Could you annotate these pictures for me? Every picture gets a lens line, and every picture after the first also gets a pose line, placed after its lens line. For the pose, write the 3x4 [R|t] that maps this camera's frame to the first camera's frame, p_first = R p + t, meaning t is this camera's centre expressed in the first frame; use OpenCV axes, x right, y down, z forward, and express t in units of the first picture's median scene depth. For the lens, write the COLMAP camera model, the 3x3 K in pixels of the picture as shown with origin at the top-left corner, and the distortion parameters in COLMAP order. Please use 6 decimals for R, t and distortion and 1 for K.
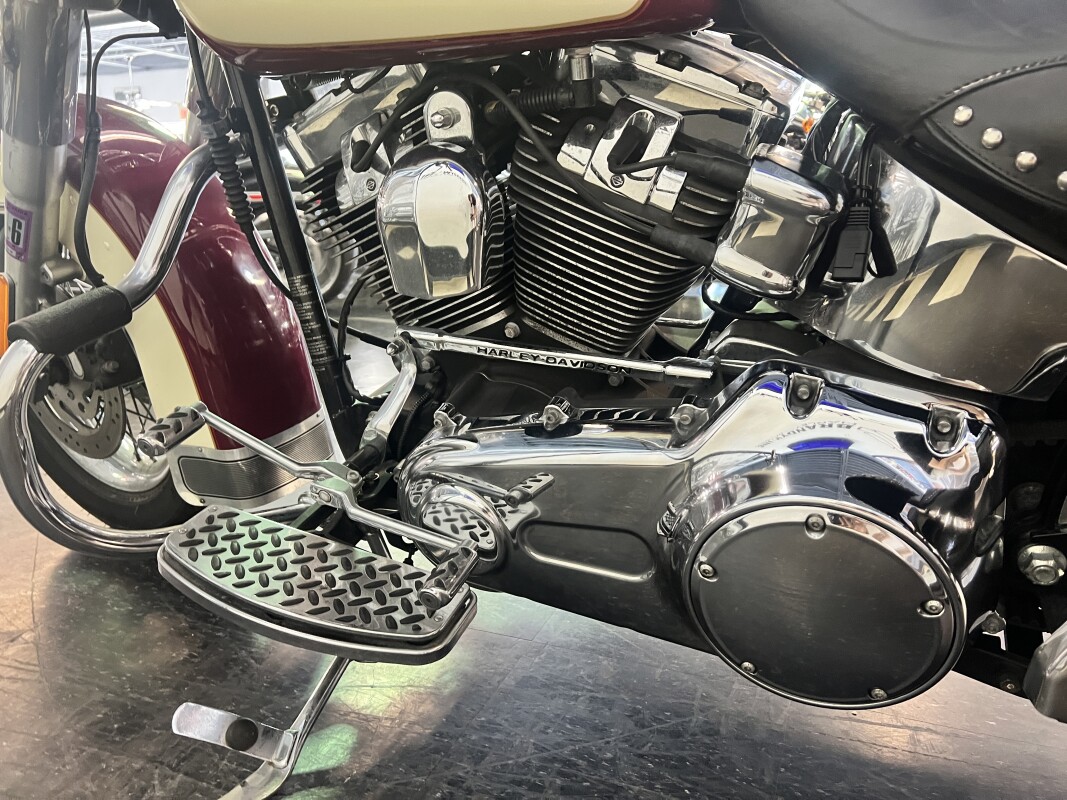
lens RADIAL K [[809.5, 0, 533.5], [0, 809.5, 400.0], [0, 0, 1]] dist [0.048856, -0.064243]
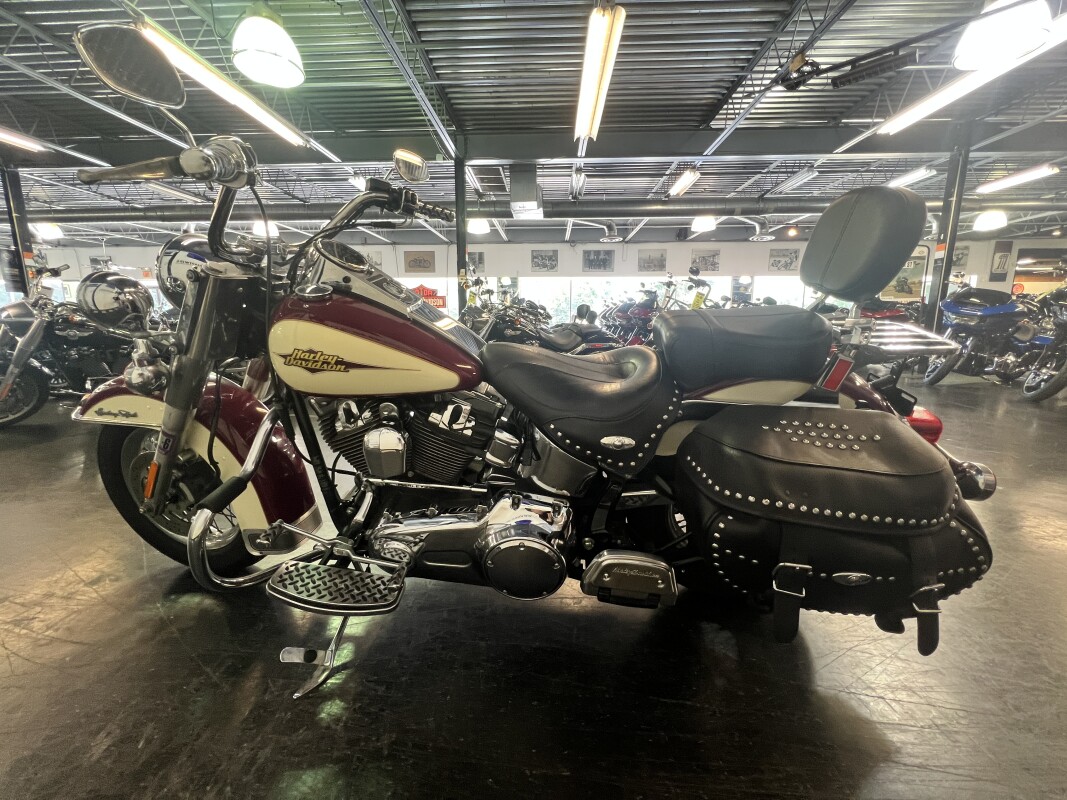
lens RADIAL K [[433.9, 0, 533.5], [0, 433.9, 400.0], [0, 0, 1]] dist [0.000450, 0.000042]
pose [[0.941292, -0.047551, 0.334229, -0.123535], [0.067987, 0.996447, -0.049706, -0.255577], [-0.330678, 0.069511, 0.941180, -0.523567]]
